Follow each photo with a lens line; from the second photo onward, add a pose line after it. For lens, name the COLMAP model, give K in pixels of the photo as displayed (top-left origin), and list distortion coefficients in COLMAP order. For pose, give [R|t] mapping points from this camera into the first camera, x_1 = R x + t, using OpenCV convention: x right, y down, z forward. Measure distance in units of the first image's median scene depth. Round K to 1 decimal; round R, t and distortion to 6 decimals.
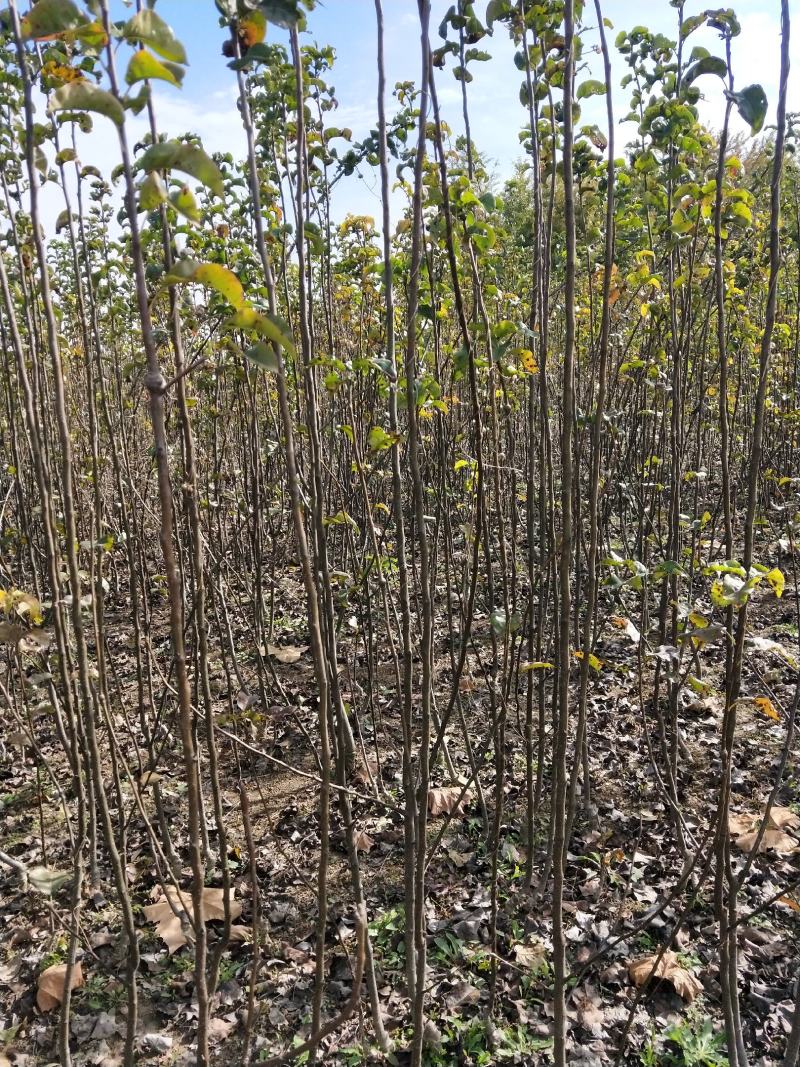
lens RADIAL K [[872.8, 0, 400.0], [0, 872.8, 533.5], [0, 0, 1]] dist [0.003866, 0.005949]
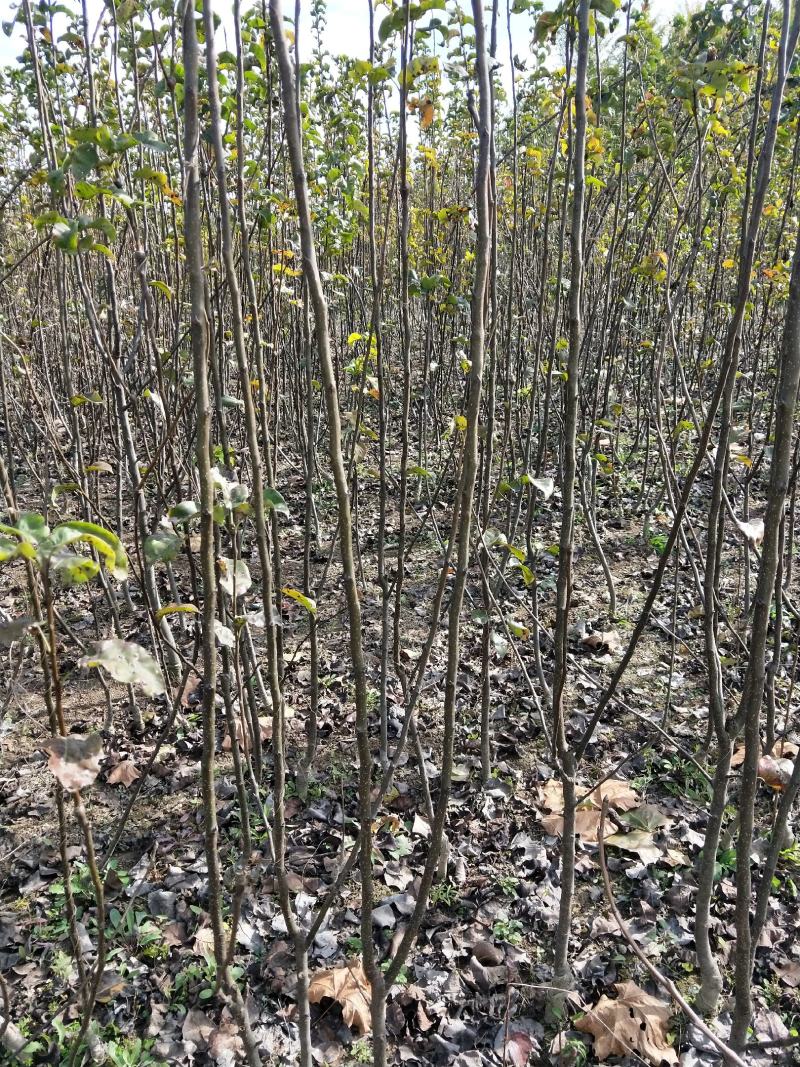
lens RADIAL K [[872.8, 0, 400.0], [0, 872.8, 533.5], [0, 0, 1]] dist [0.003866, 0.005949]
pose [[0.991955, 0.067581, -0.107043, 0.299058], [-0.051336, 0.987678, 0.147837, -0.025764], [0.115715, -0.141153, 0.983202, 0.200714]]
